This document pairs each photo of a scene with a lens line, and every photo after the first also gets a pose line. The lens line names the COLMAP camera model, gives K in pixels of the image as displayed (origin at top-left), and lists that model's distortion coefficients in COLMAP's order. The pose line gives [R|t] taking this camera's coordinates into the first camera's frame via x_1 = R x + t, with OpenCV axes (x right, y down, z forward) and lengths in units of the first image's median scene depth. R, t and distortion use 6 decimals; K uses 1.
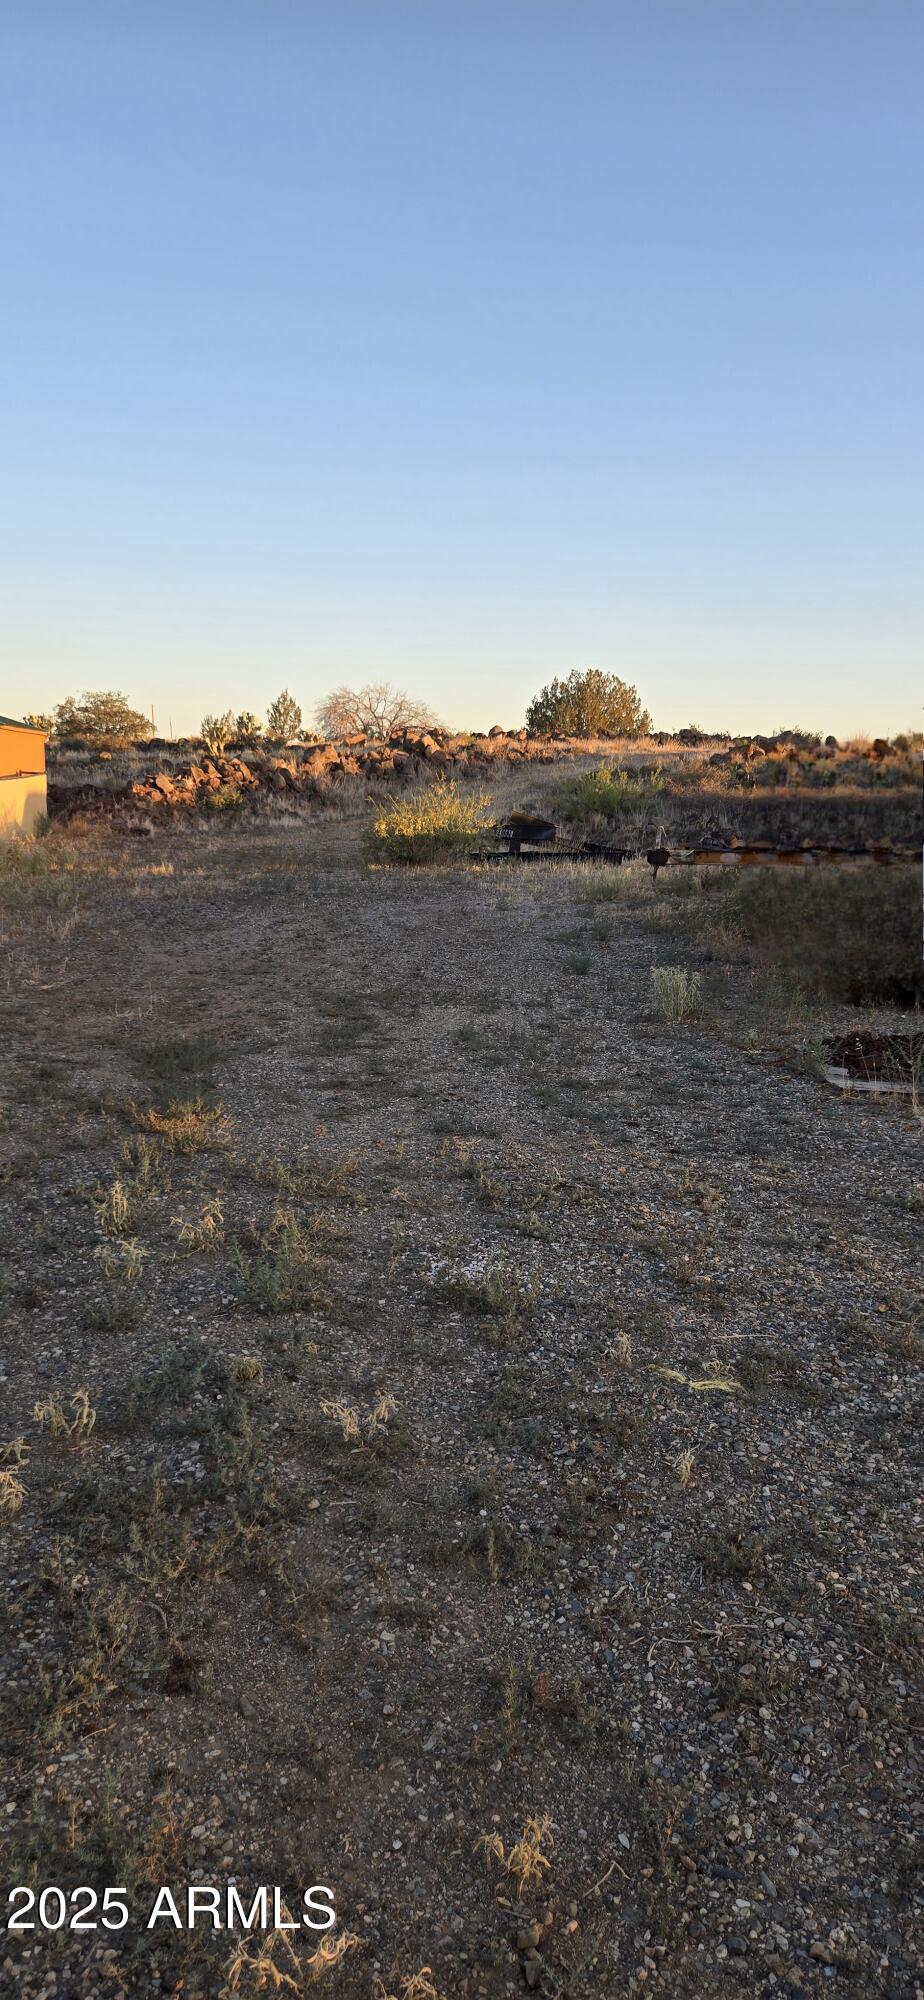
lens RADIAL K [[1300.9, 0, 463.1], [0, 1300.9, 998.7], [0, 0, 1]] dist [0.017719, -0.019218]
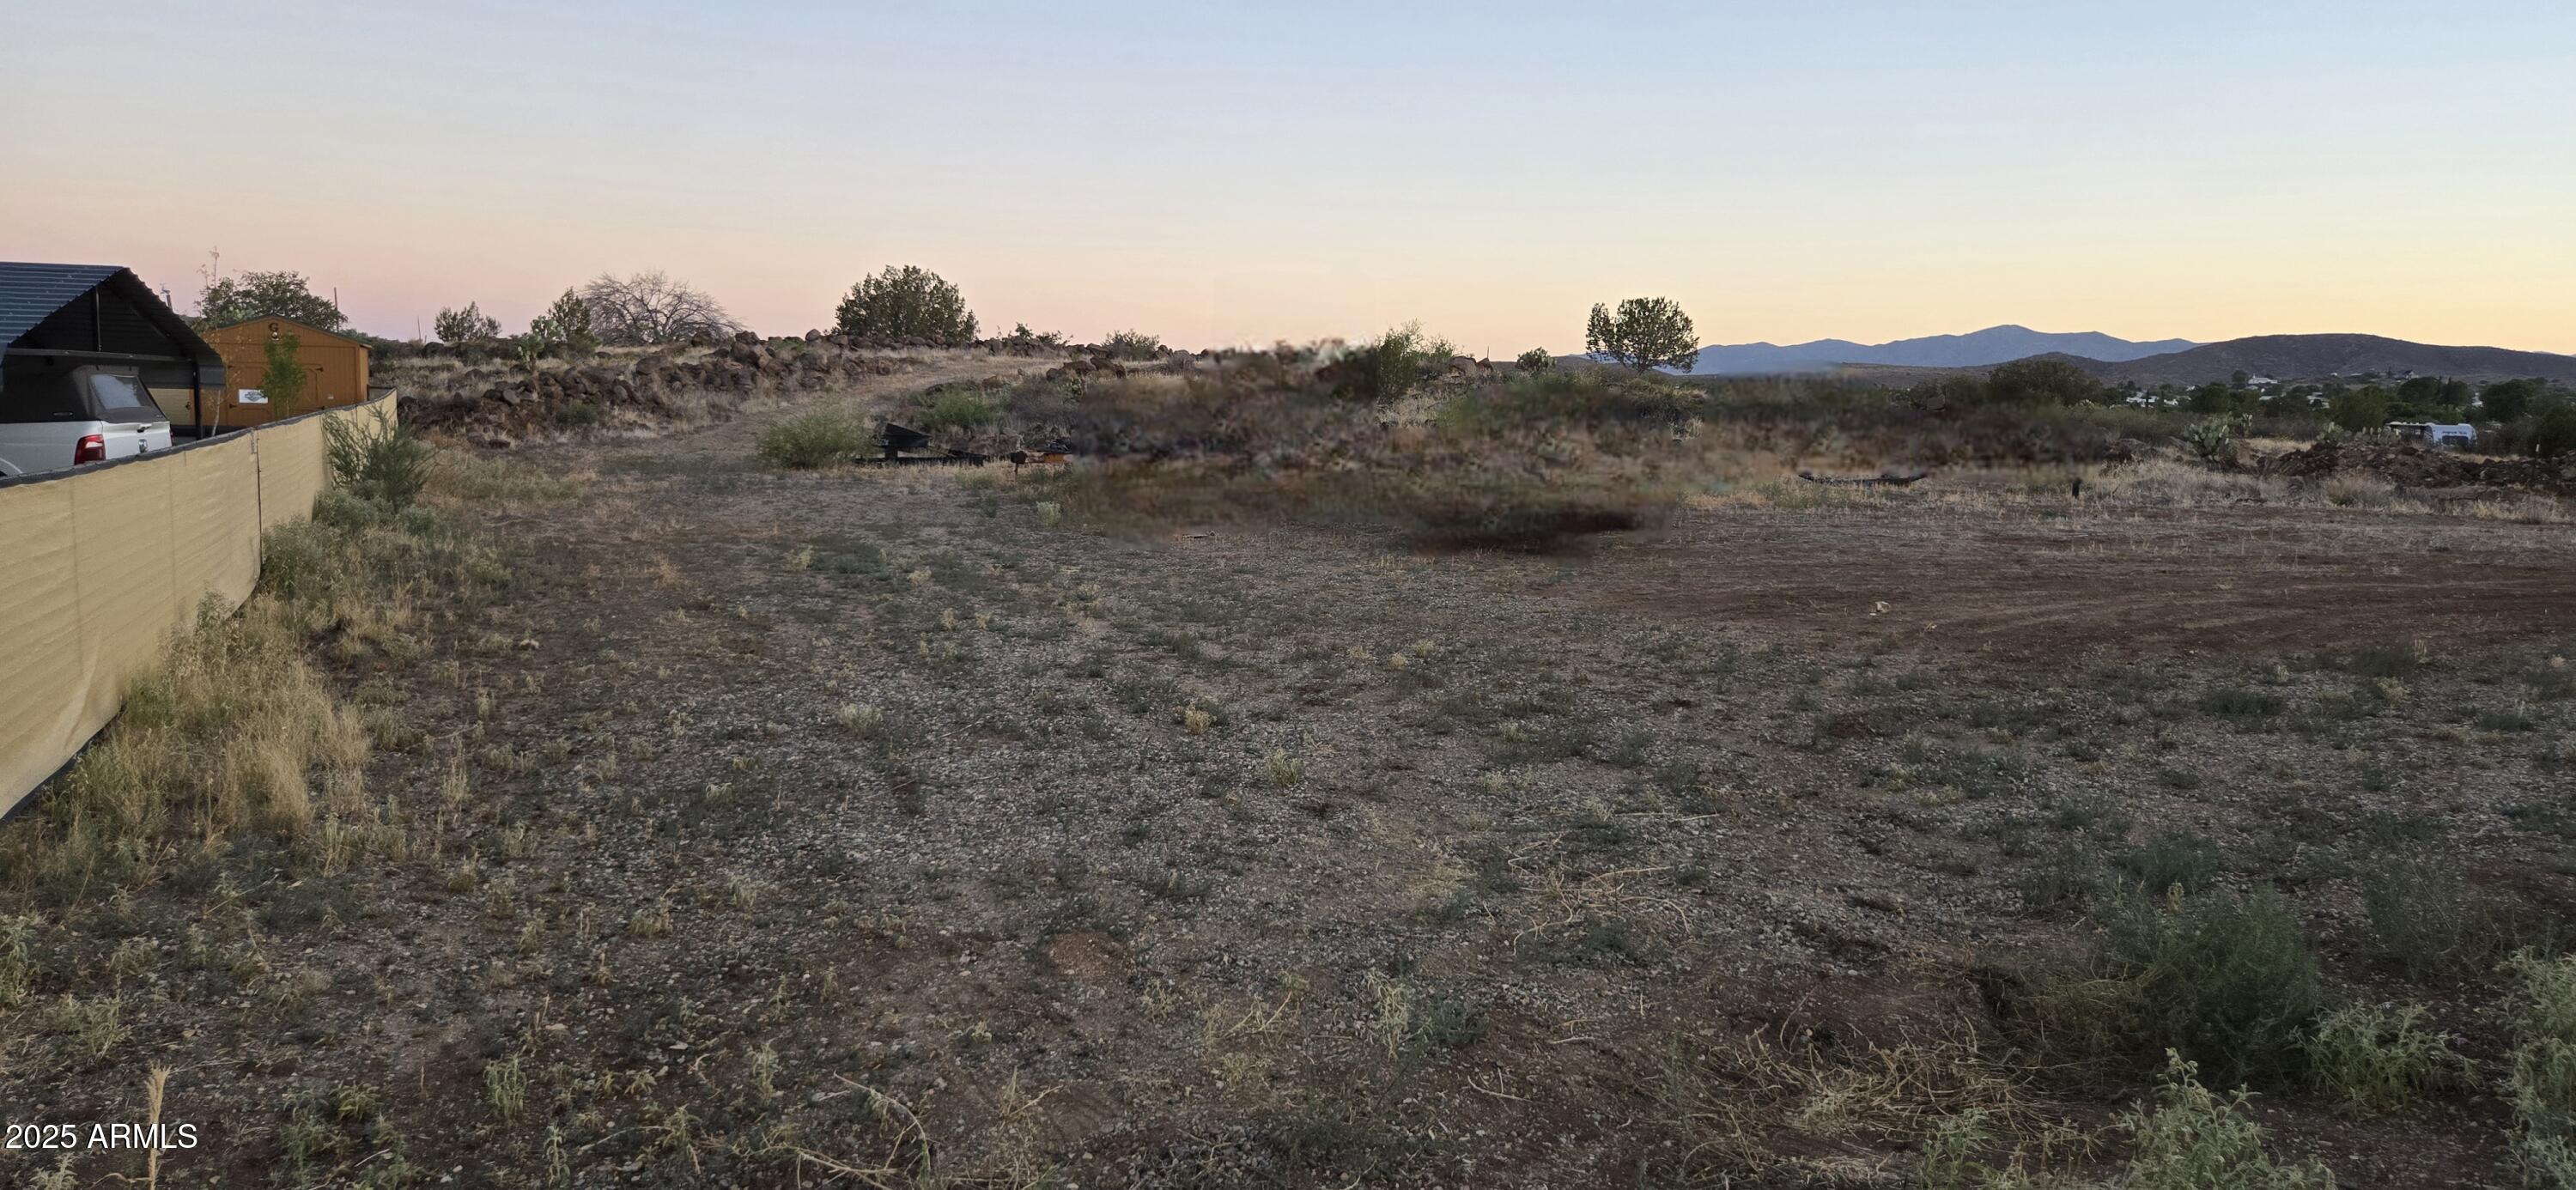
lens RADIAL K [[1675.4, 0, 1287.5], [0, 1675.4, 593.9], [0, 0, 1]] dist [0.017719, -0.019218]
pose [[0.945199, -0.038643, 0.324200, -0.070006], [0.050900, 0.998271, -0.029410, 0.043938], [-0.322503, 0.044300, 0.945531, -0.327580]]
